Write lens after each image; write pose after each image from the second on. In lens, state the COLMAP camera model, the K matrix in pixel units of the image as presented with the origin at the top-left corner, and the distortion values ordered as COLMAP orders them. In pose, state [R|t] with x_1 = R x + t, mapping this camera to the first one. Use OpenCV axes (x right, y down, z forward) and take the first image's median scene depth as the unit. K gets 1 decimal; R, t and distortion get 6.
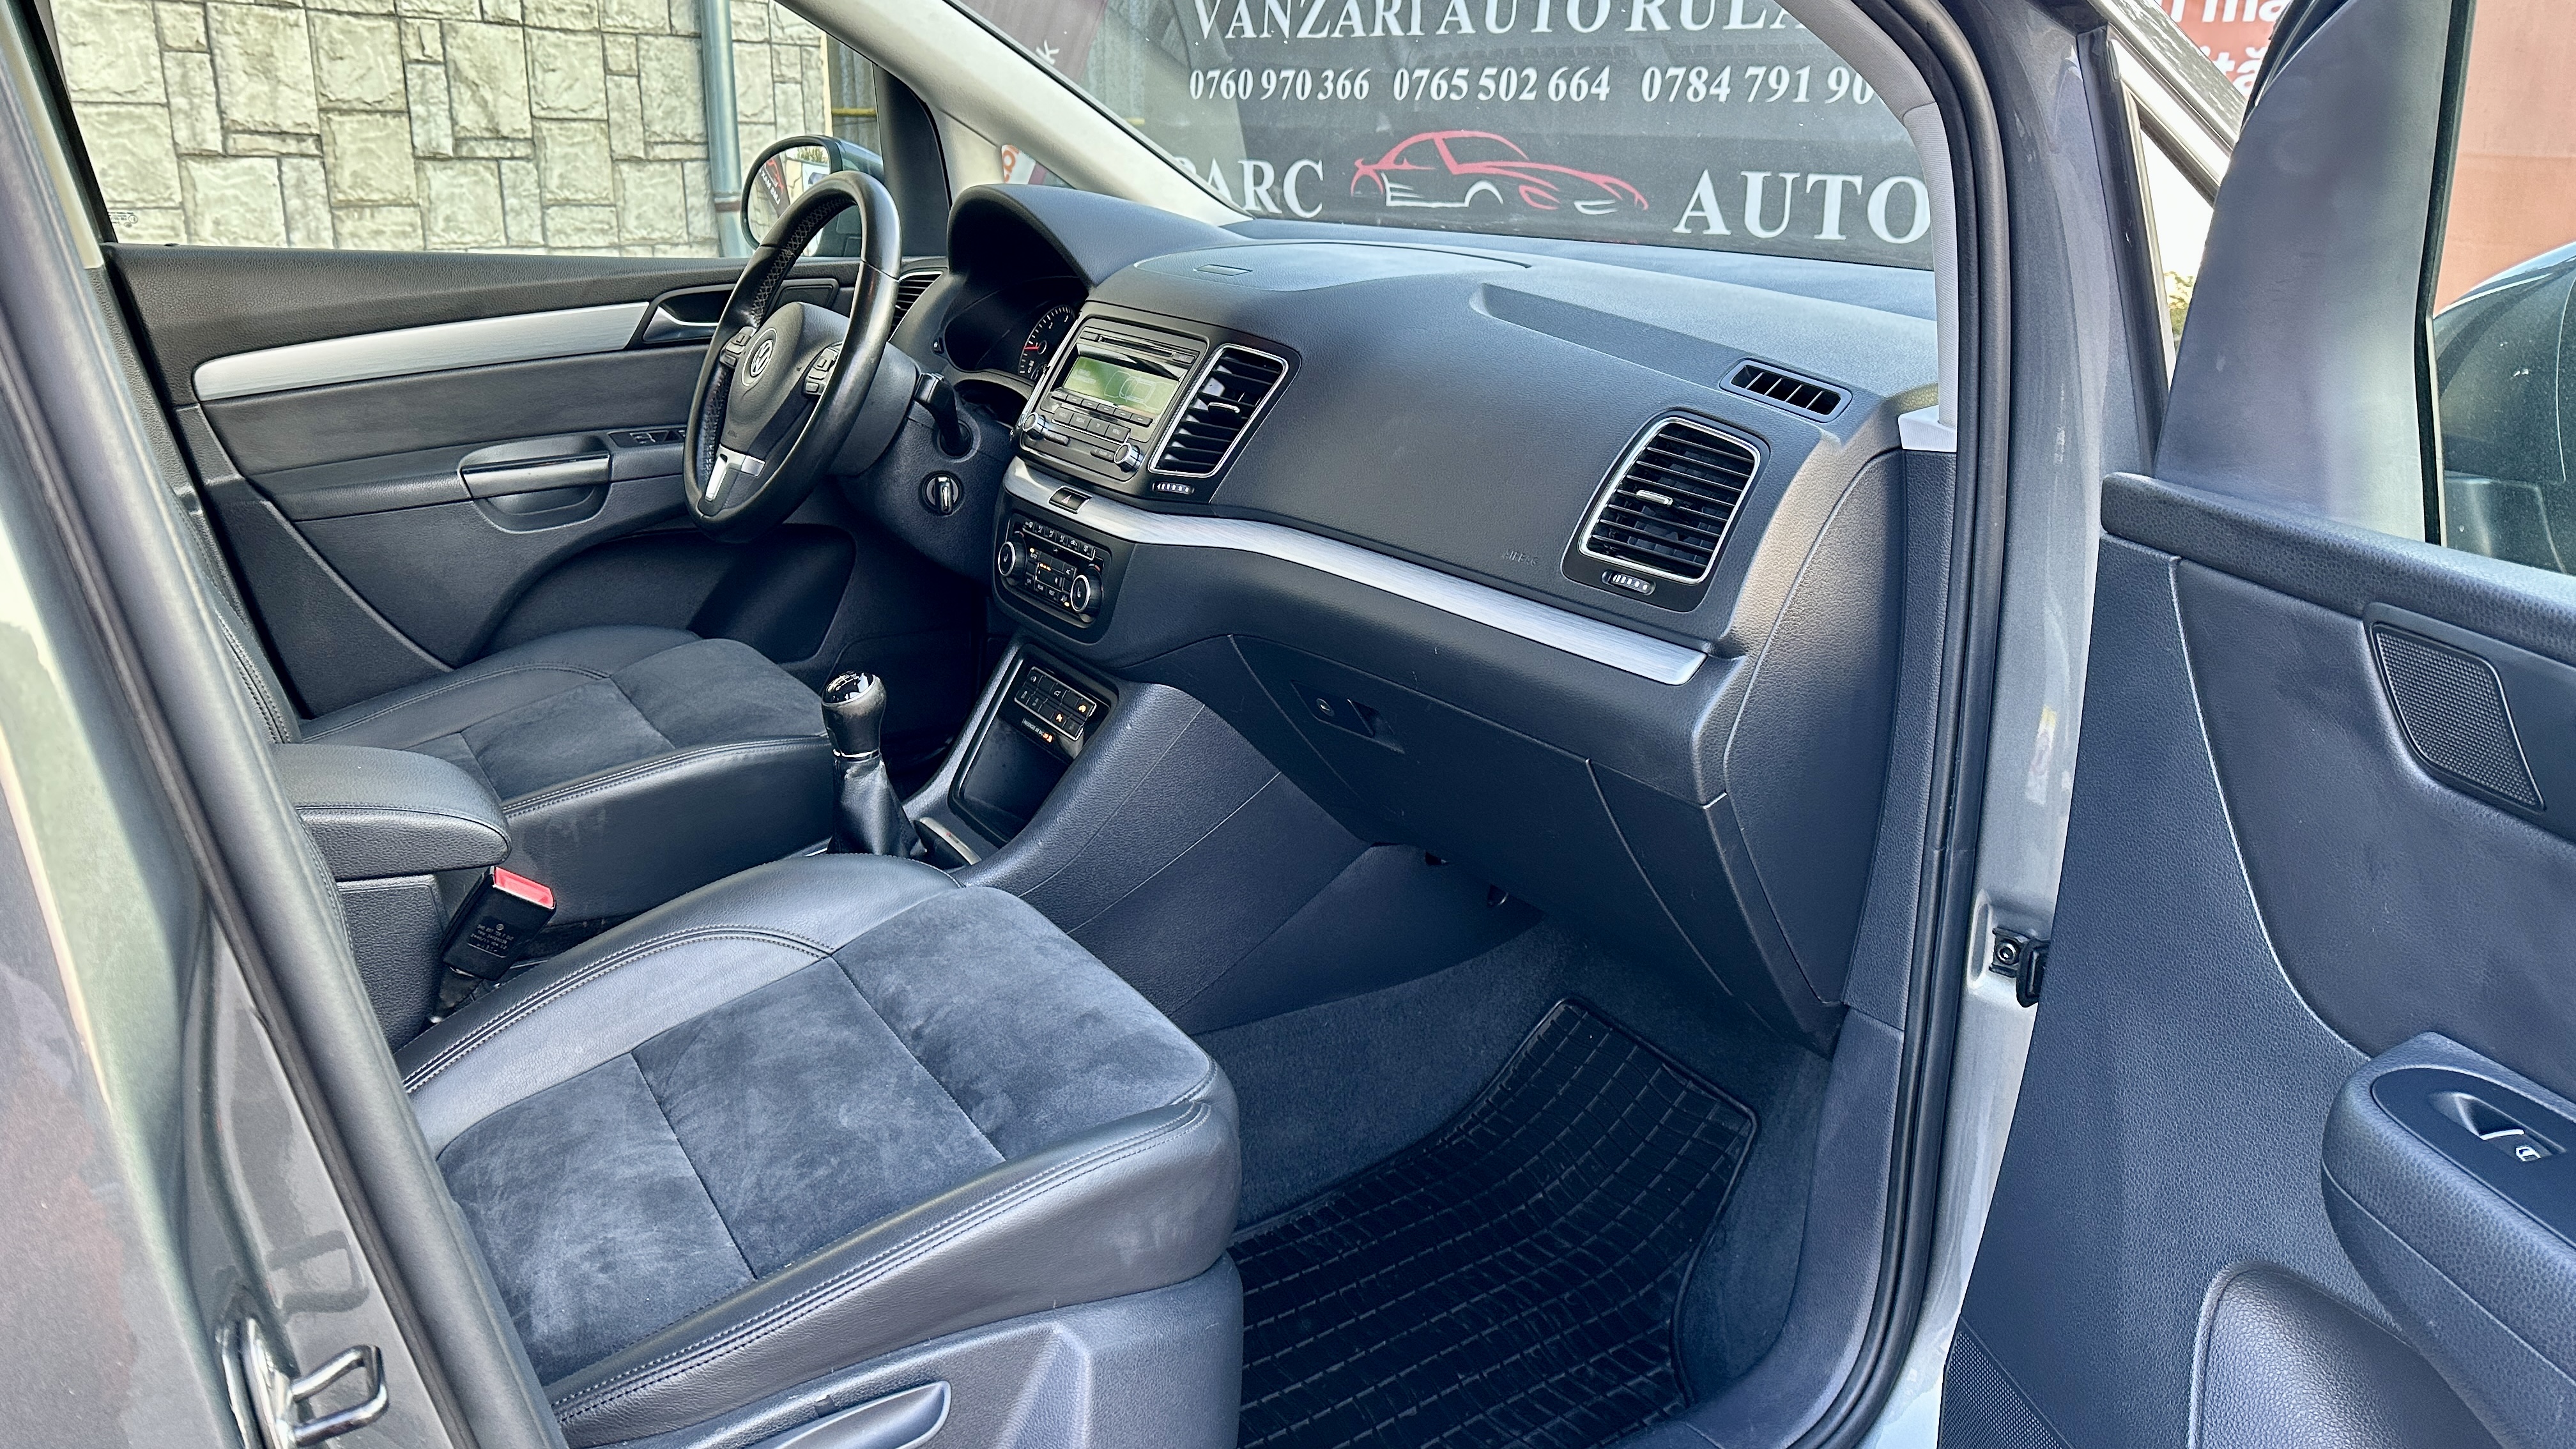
lens RADIAL K [[1816.7, 0, 1288.0], [0, 1816.7, 724.5], [0, 0, 1]] dist [0.099437, -0.122501]
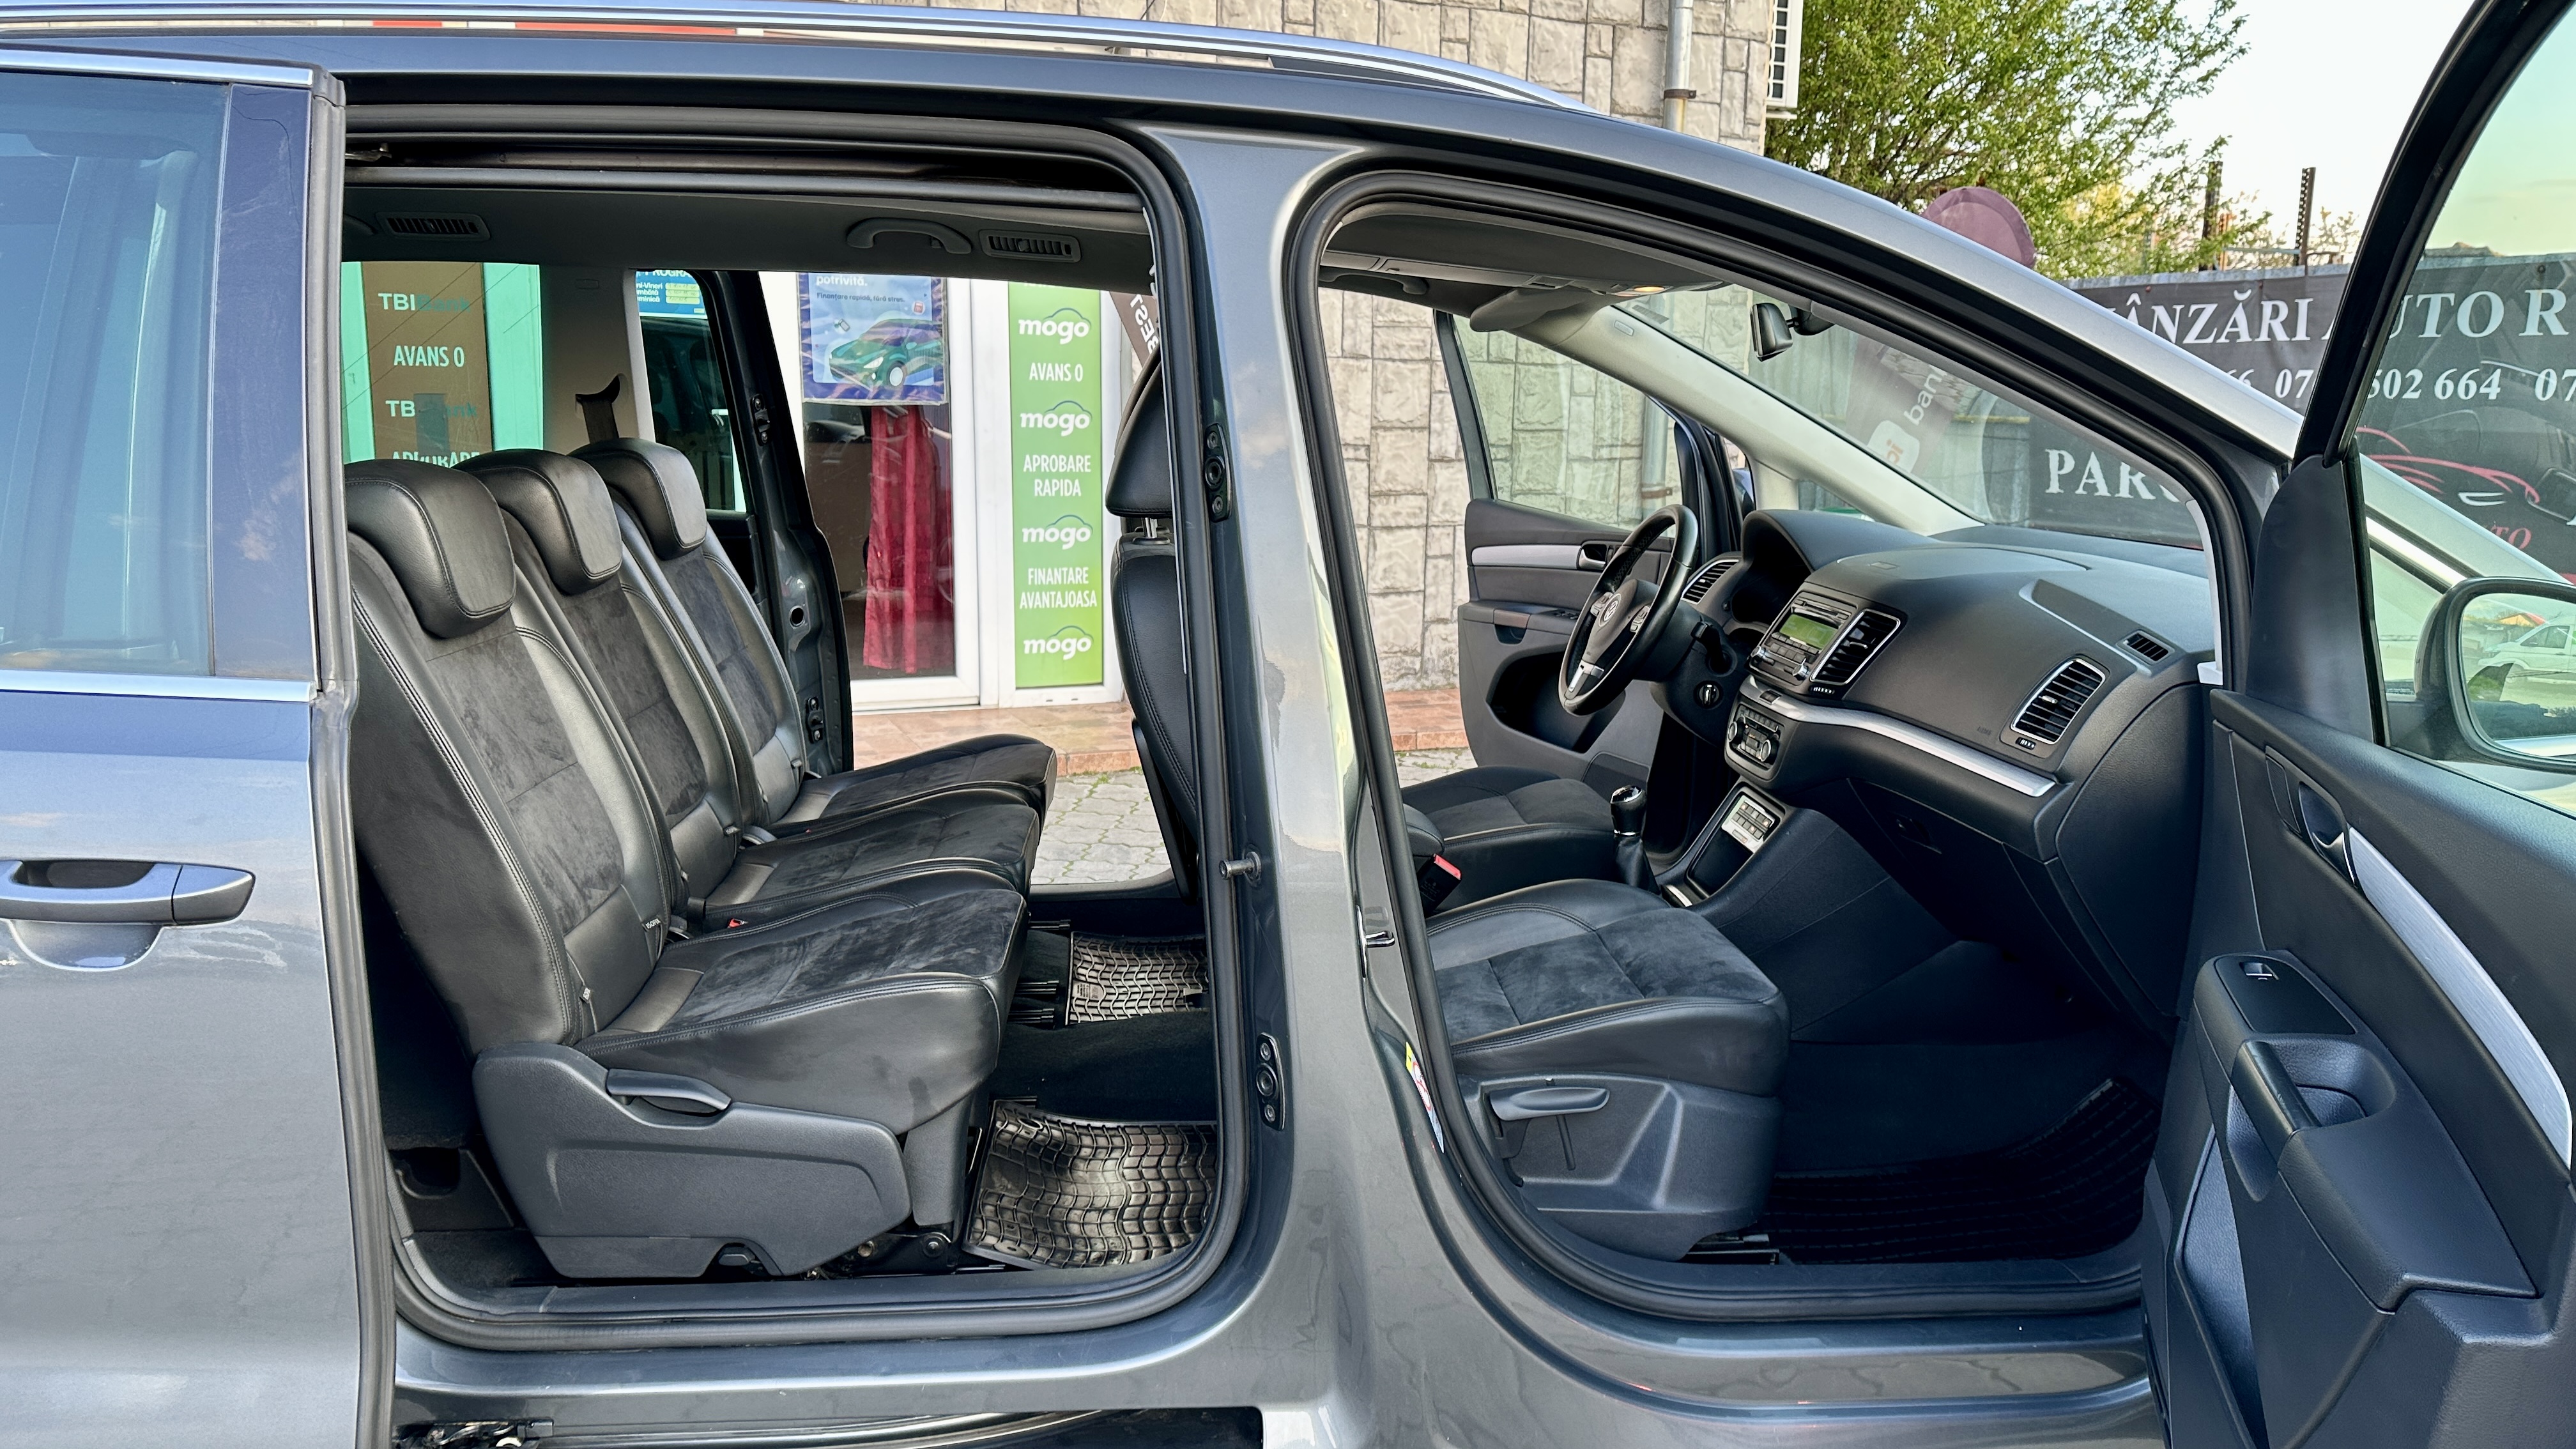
lens RADIAL K [[1816.7, 0, 1288.0], [0, 1816.7, 724.5], [0, 0, 1]] dist [0.099437, -0.122501]
pose [[0.879866, 0.070296, -0.469994, 0.282993], [-0.134418, 0.985425, -0.104254, 0.136933], [0.455815, 0.154905, 0.876491, -0.672954]]
